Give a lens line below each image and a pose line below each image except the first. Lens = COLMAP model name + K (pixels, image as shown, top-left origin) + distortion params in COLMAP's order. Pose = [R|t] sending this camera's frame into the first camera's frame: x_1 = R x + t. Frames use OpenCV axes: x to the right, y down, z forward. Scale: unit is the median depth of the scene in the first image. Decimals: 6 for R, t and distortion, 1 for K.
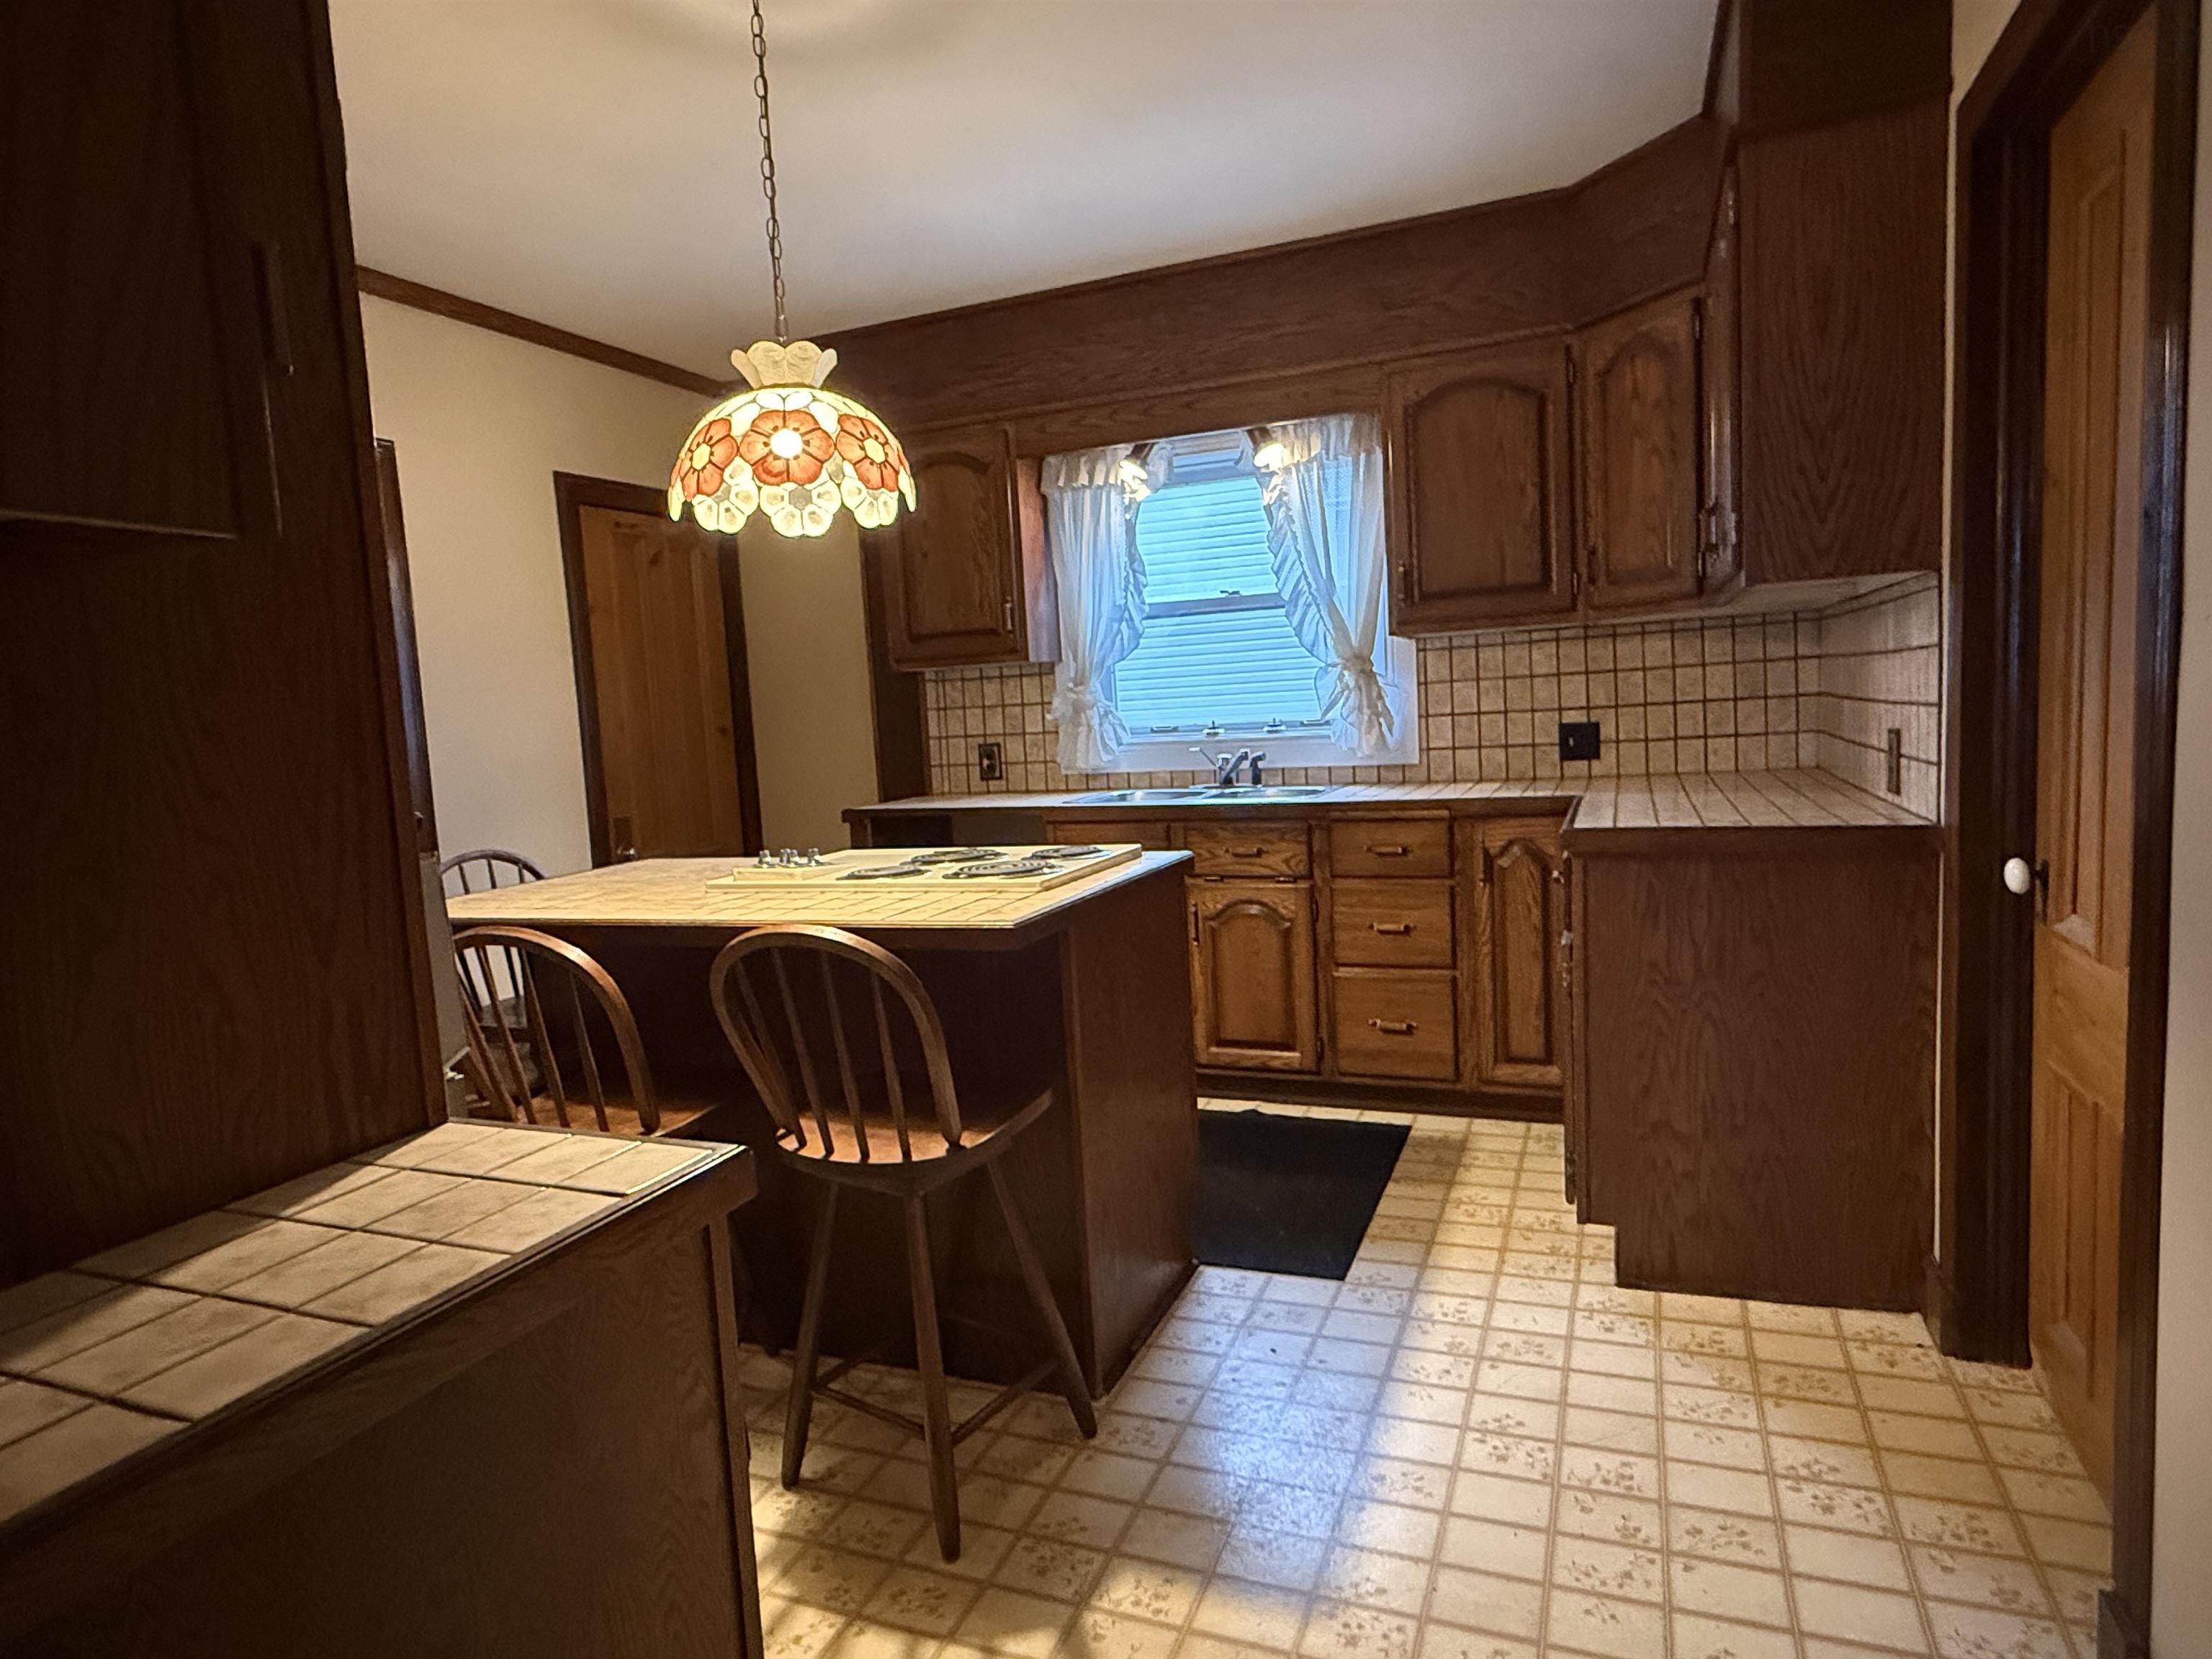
lens RADIAL K [[1248.1, 0, 1096.2], [0, 1248.1, 836.0], [0, 0, 1]] dist [-0.000070, -0.002009]
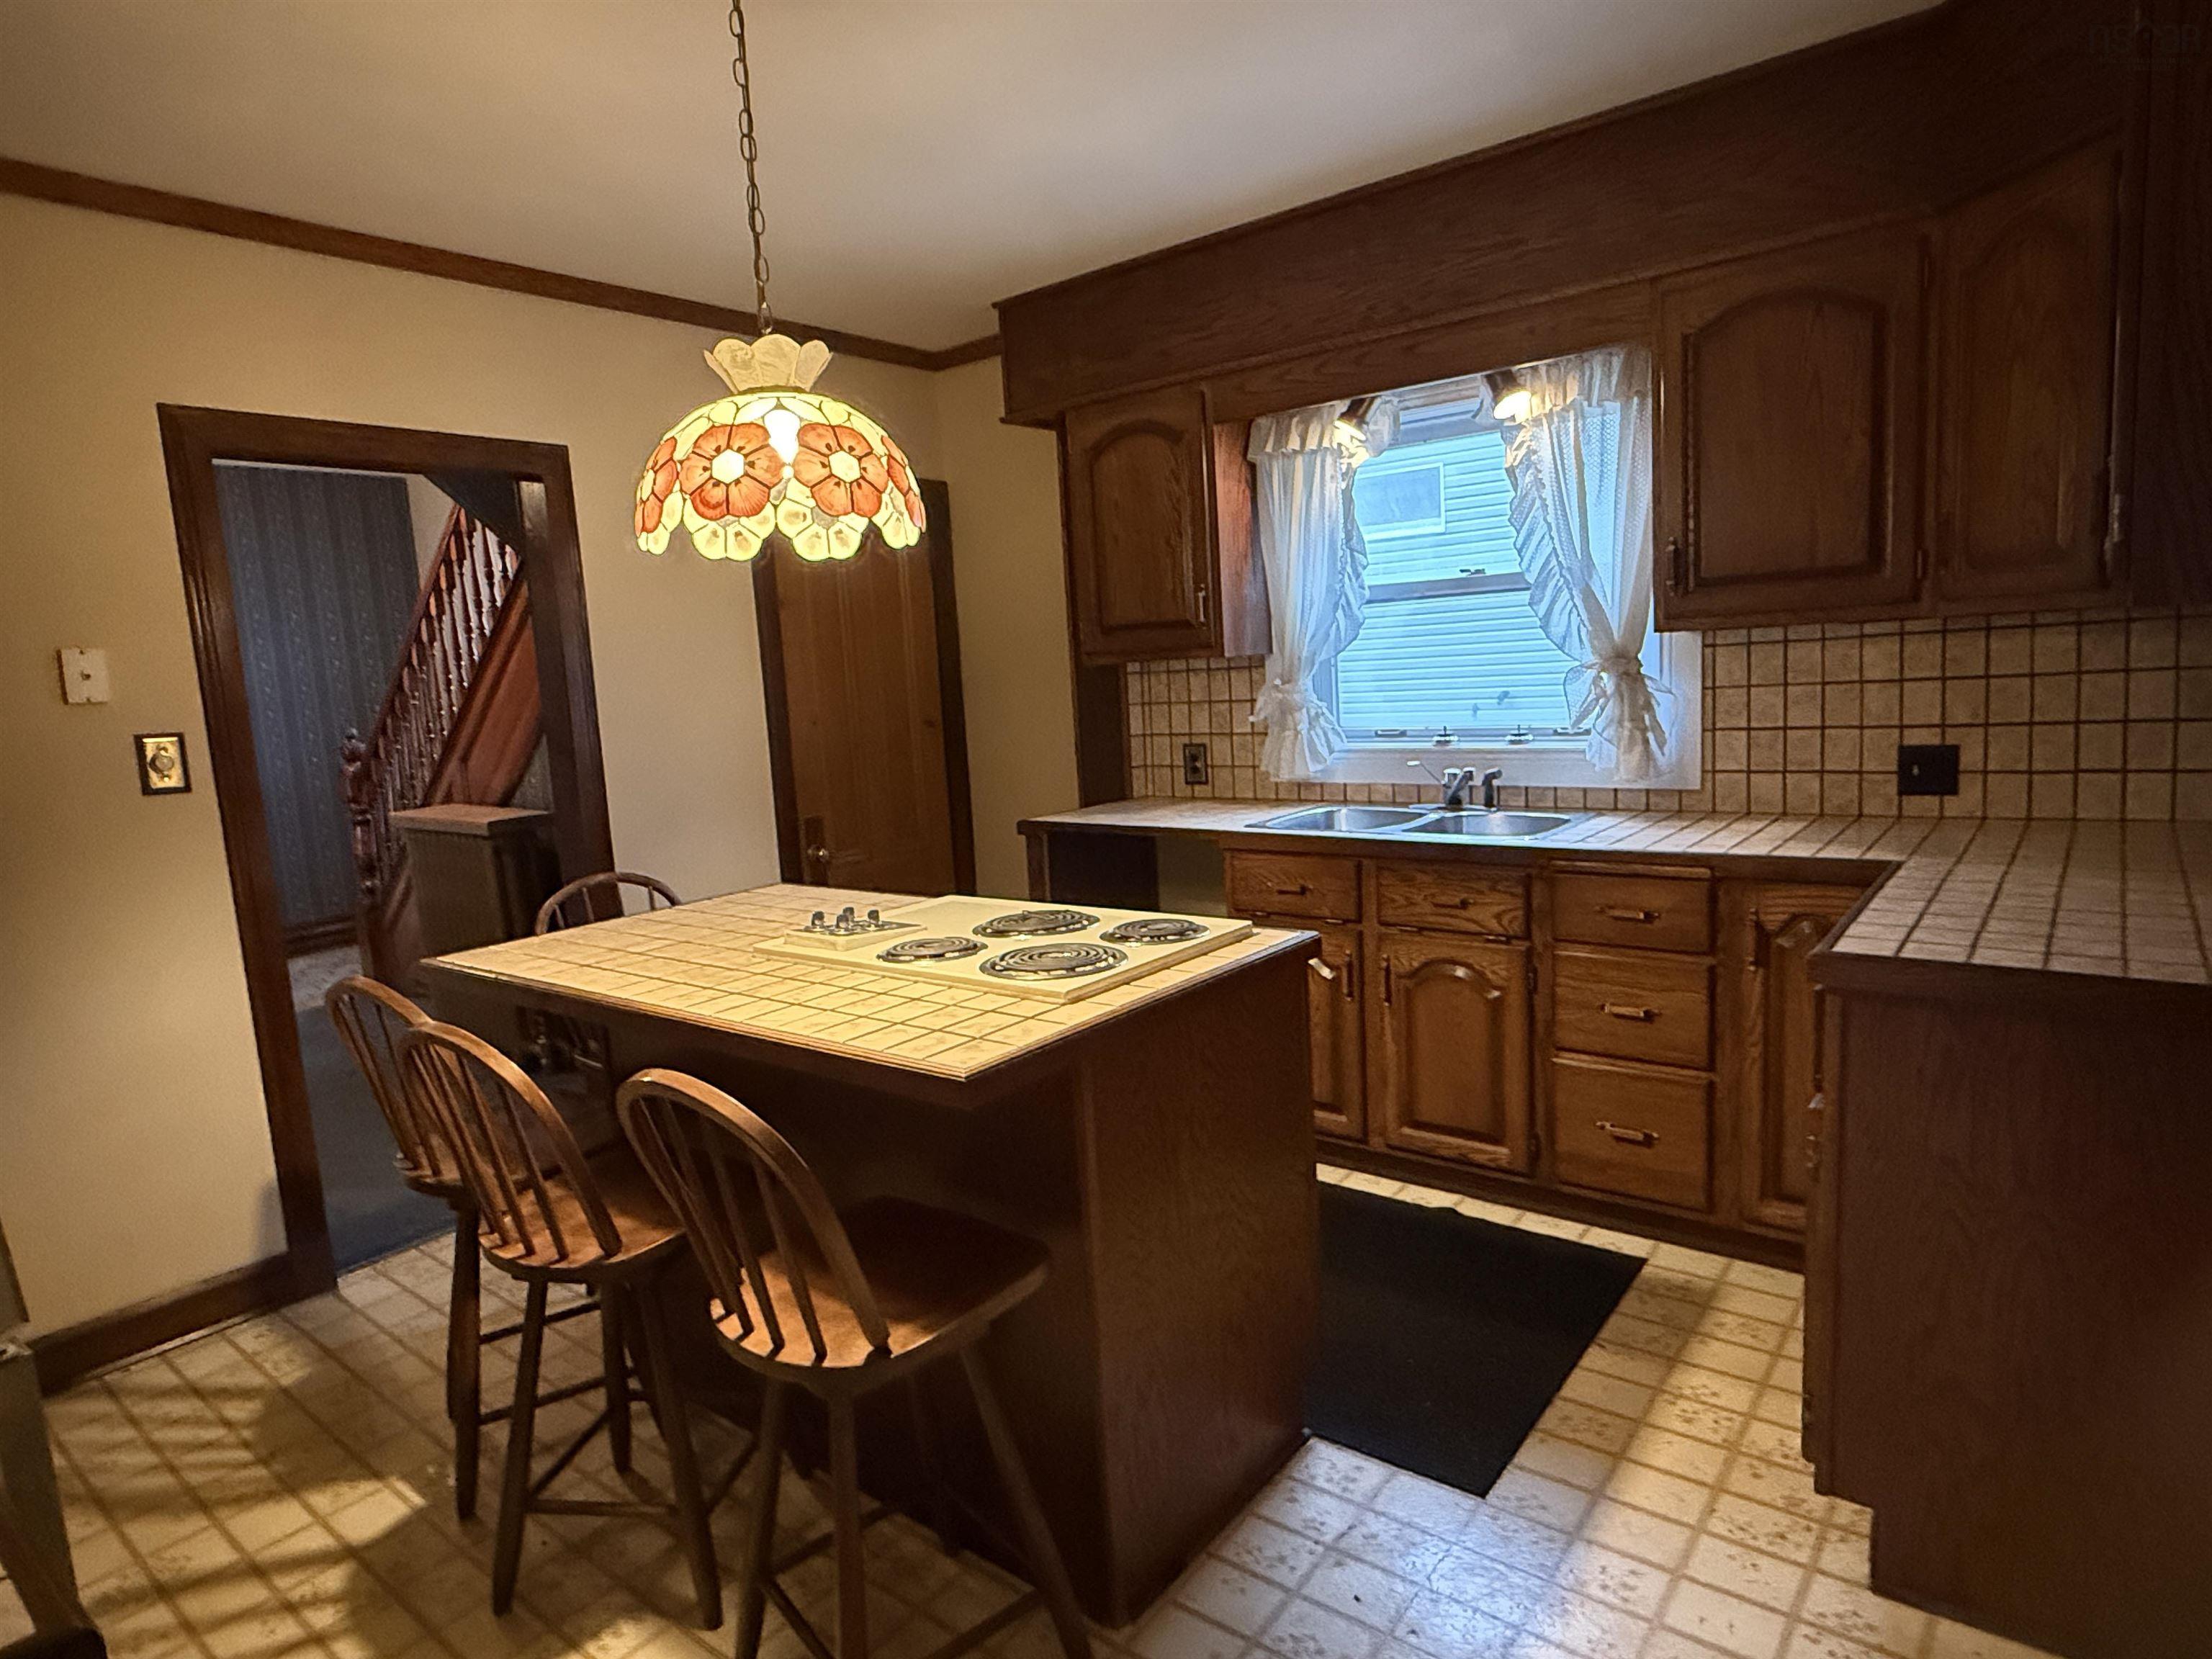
lens RADIAL K [[1248.1, 0, 1098.4], [0, 1248.1, 833.0], [0, 0, 1]] dist [-0.000070, -0.002009]
pose [[0.961012, 0.036119, -0.274138, 0.122728], [-0.023582, 0.998526, 0.048892, -0.067225], [0.275500, -0.040521, 0.960447, 0.150805]]
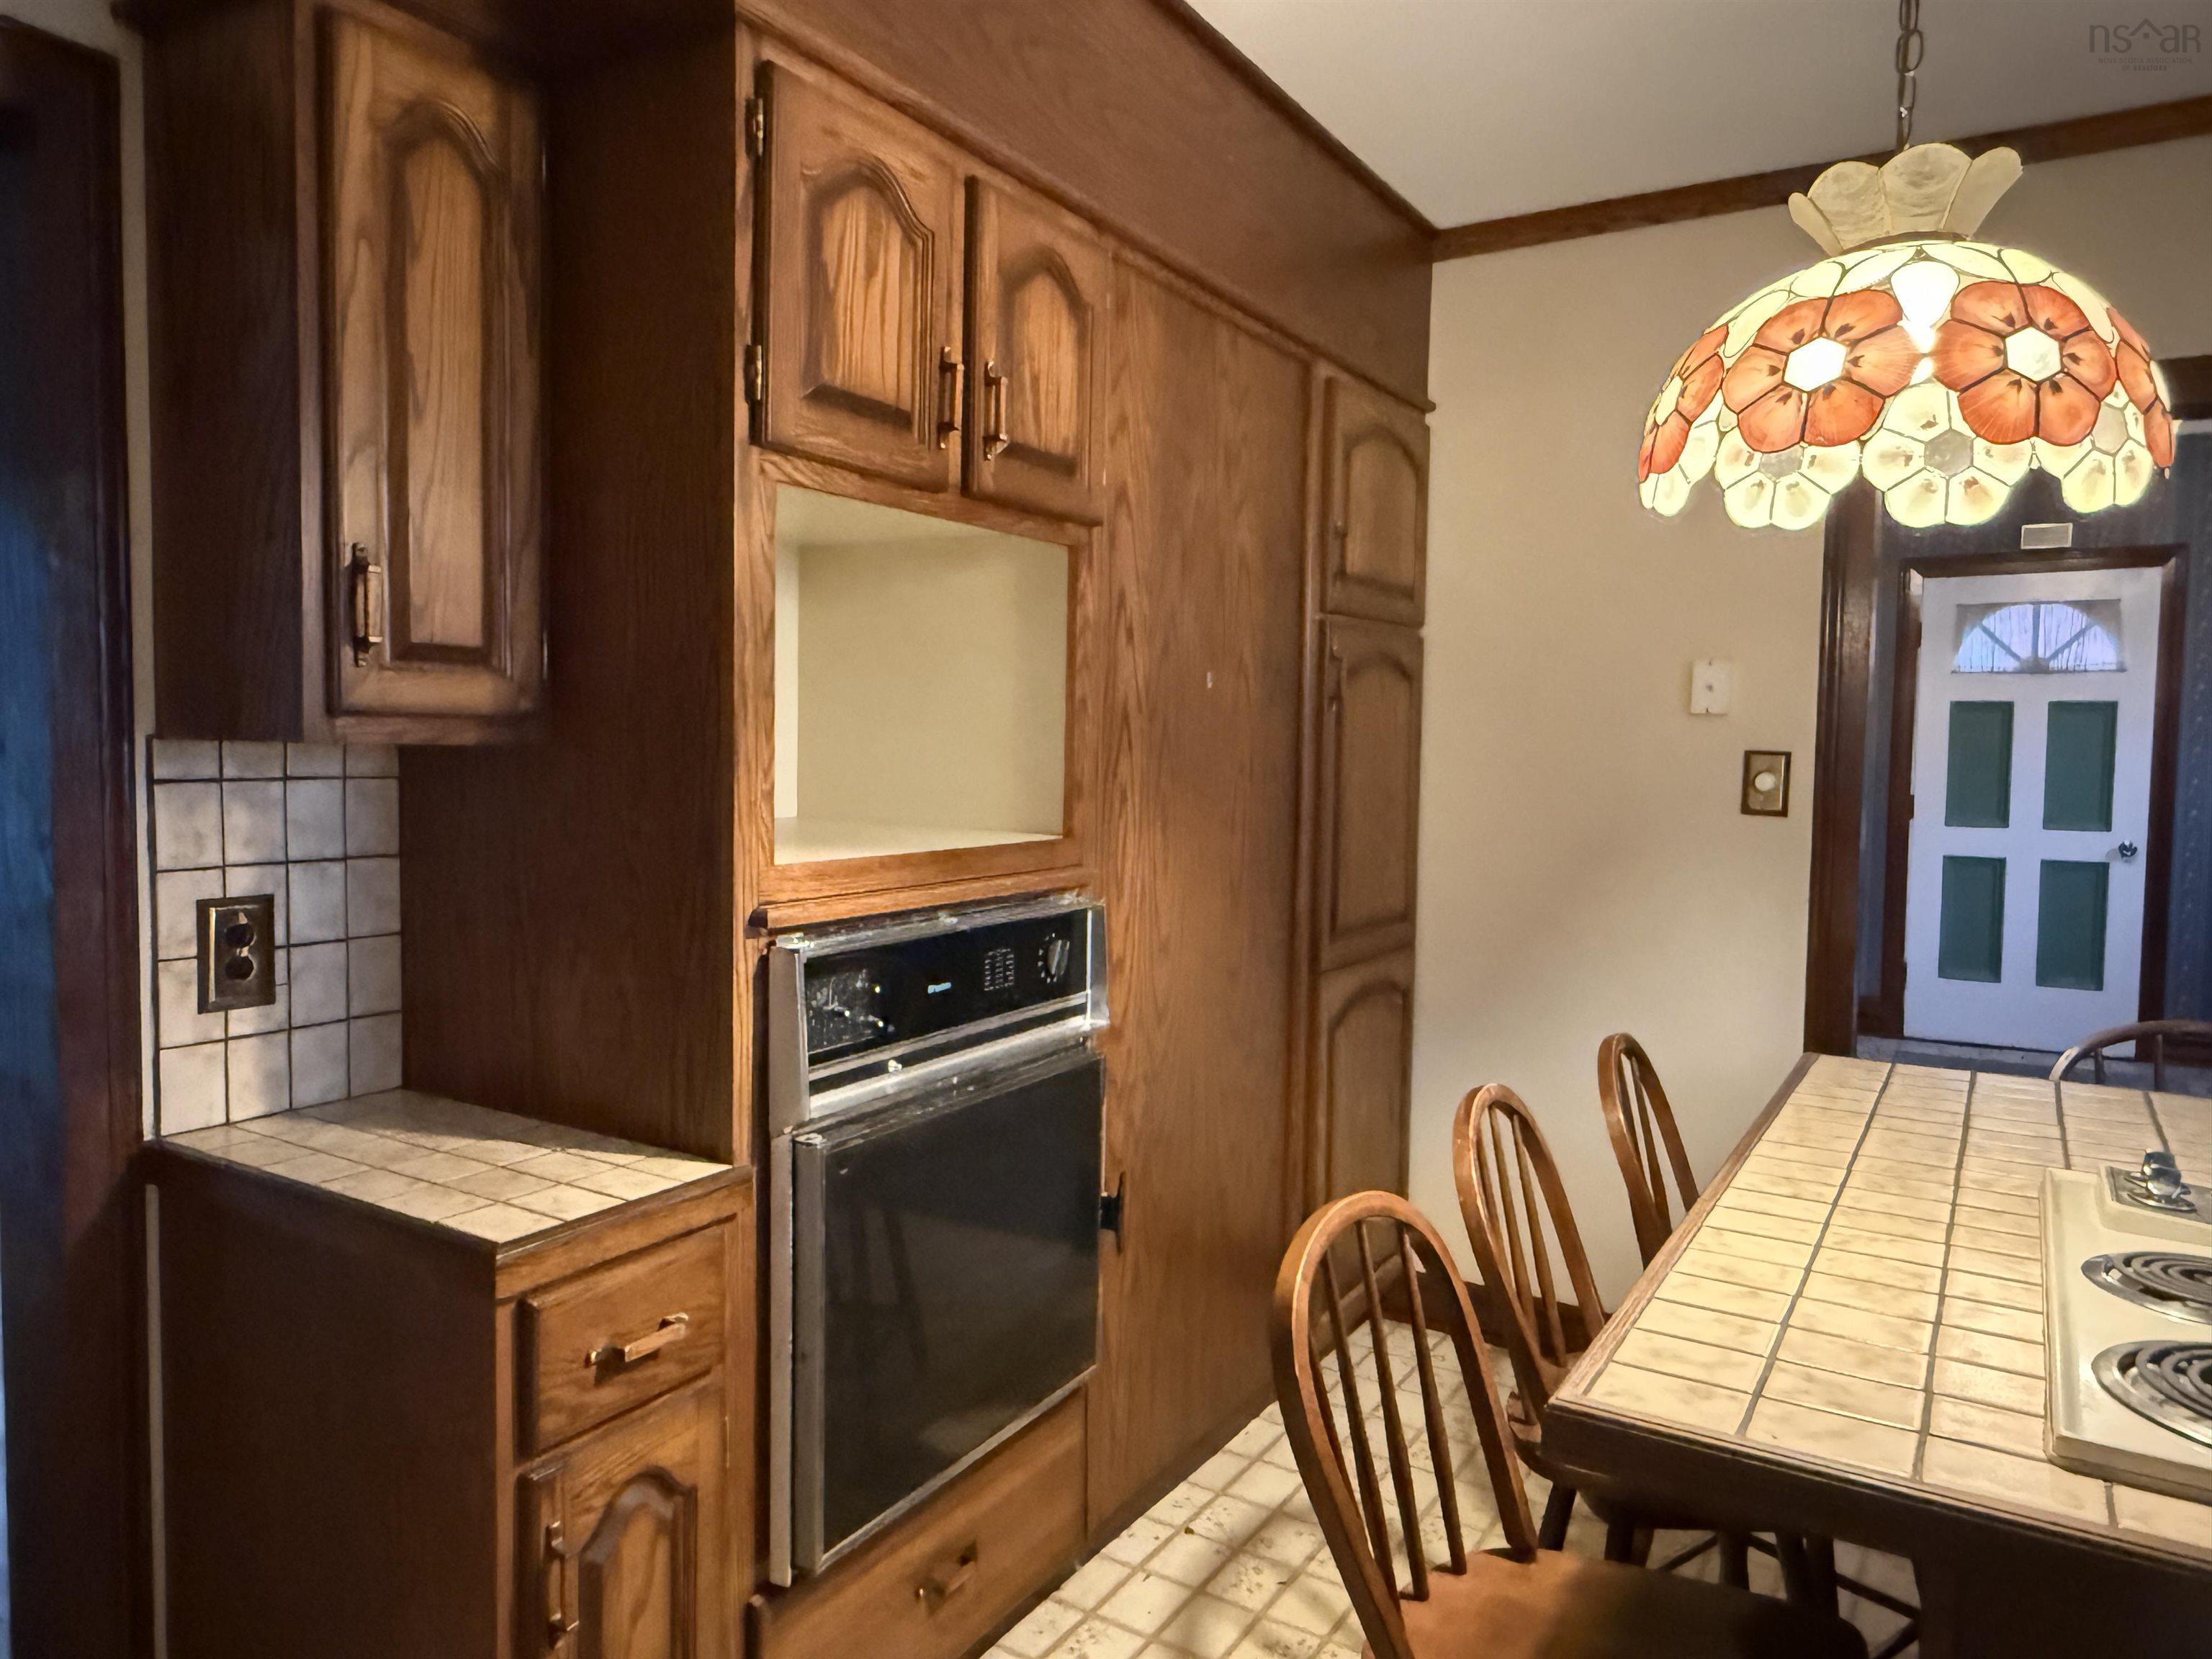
lens RADIAL K [[1478.2, 0, 1085.6], [0, 1478.2, 823.6], [0, 0, 1]] dist [0.001842, -0.001802]
pose [[-0.163918, 0.112609, -0.980026, 0.257913], [-0.108816, 0.985337, 0.131419, -0.105169], [0.980454, 0.128184, -0.149260, 0.485991]]
